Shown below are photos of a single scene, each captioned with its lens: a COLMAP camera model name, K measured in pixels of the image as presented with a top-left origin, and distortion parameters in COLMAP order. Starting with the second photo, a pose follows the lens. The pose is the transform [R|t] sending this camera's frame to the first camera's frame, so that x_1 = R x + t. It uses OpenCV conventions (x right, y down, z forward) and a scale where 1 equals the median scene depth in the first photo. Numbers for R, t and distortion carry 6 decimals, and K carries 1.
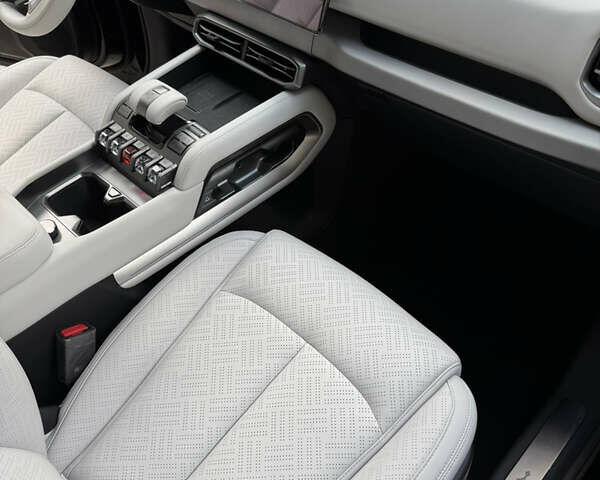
lens RADIAL K [[526.7, 0, 300.0], [0, 526.7, 240.0], [0, 0, 1]] dist [0.143944, -0.286749]
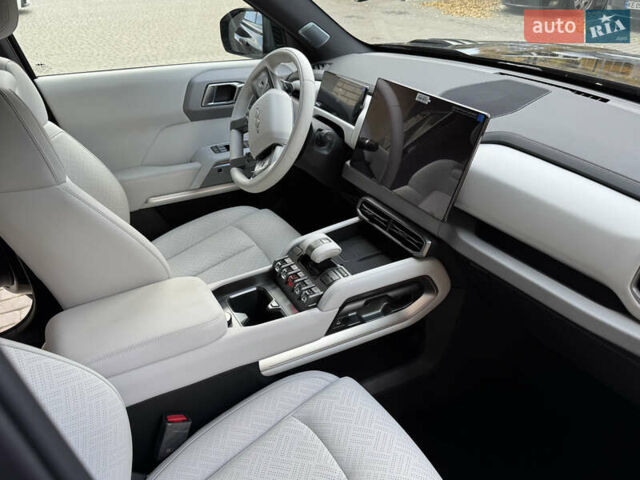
lens RADIAL K [[571.8, 0, 324.5], [0, 571.8, 238.6], [0, 0, 1]] dist [0.148554, -0.301655]
pose [[0.956028, 0.170926, -0.238315, 0.098156], [-0.238693, 0.925629, -0.293659, 0.158812], [0.170397, 0.337631, 0.925727, -0.405683]]
